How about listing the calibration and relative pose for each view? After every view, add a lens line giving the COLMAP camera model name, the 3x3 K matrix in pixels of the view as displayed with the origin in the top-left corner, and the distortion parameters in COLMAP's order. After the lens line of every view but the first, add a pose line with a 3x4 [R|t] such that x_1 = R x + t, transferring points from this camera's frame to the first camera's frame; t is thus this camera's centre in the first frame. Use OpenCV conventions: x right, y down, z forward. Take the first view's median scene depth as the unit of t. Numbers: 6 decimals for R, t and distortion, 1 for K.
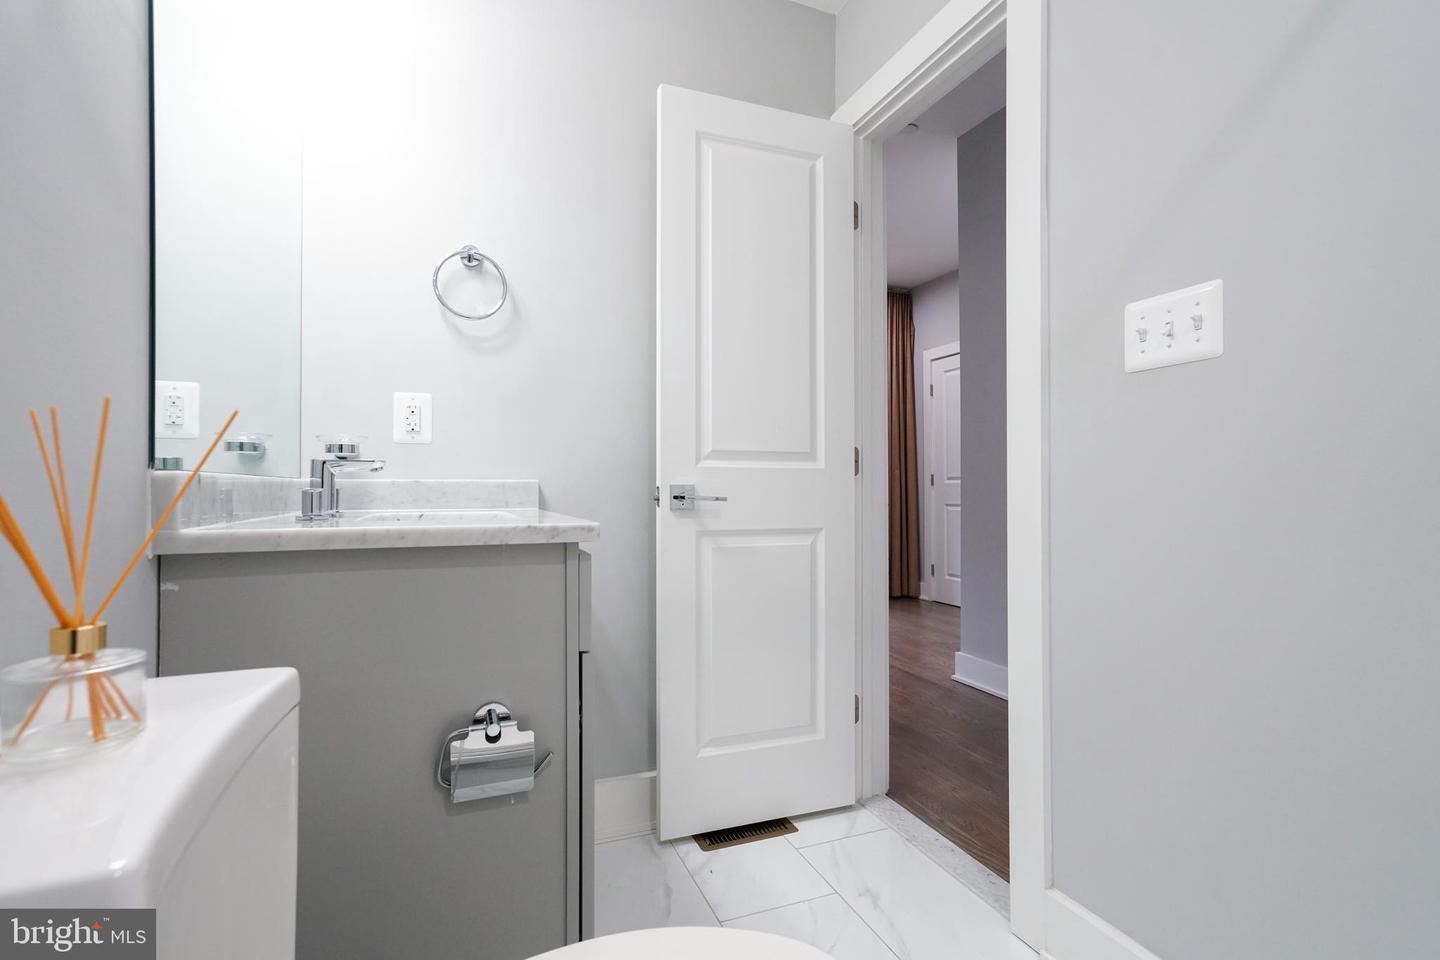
lens RADIAL K [[655.8, 0, 711.9], [0, 655.8, 486.3], [0, 0, 1]] dist [-0.015968, 0.021981]
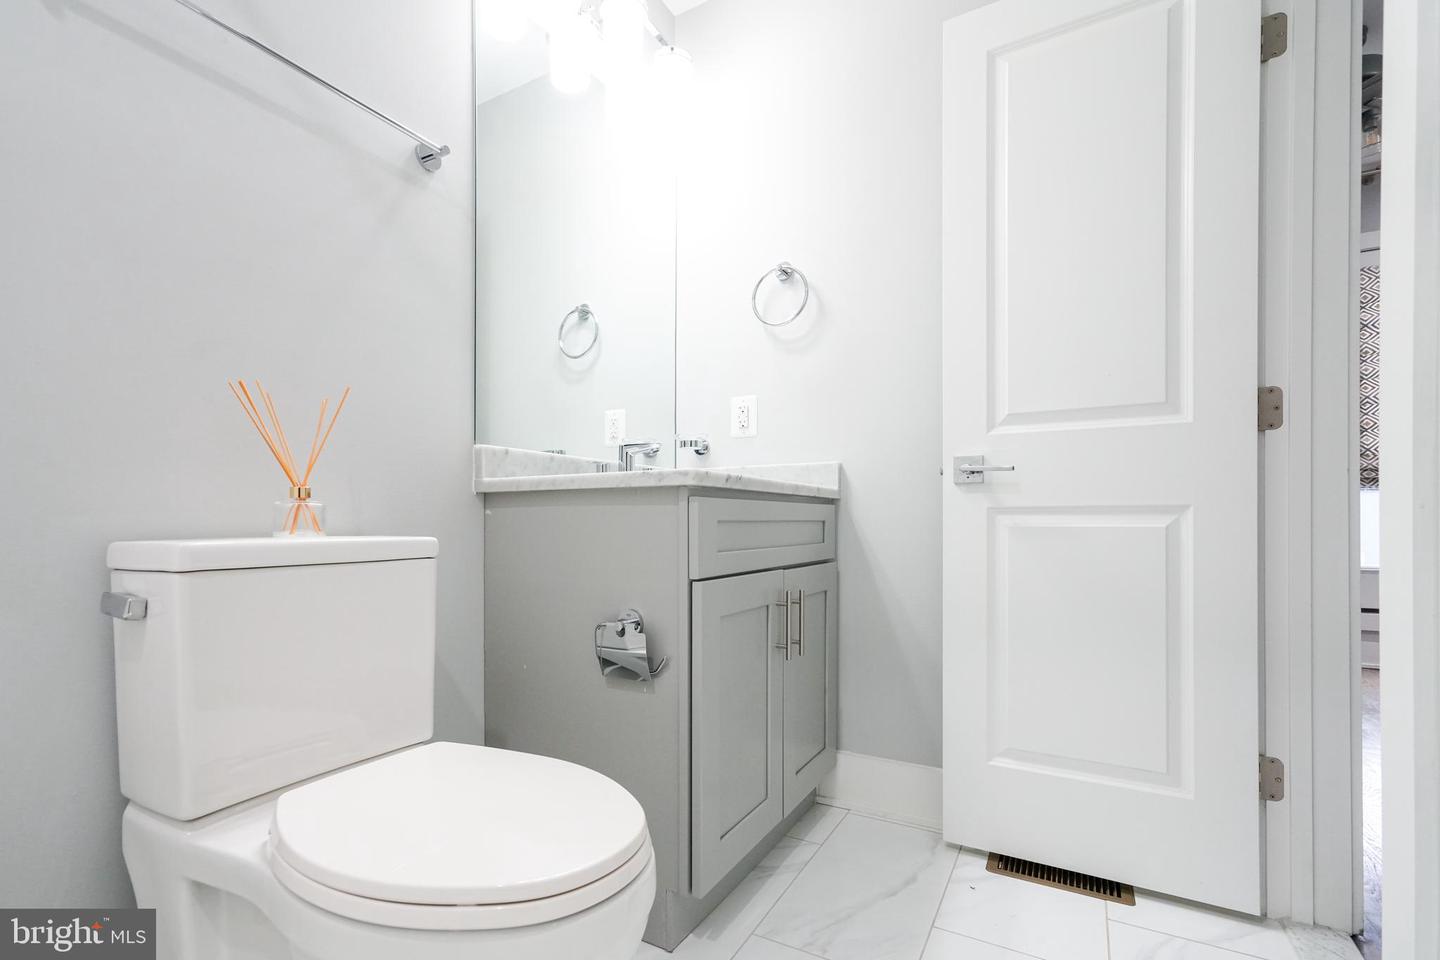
lens RADIAL K [[661.8, 0, 719.0], [0, 661.8, 516.4], [0, 0, 1]] dist [-0.001036, 0.012814]
pose [[0.647220, -0.008543, -0.762255, 0.424740], [0.008881, 0.999954, -0.003666, 0.081089], [0.762251, -0.004397, 0.647266, 0.148513]]
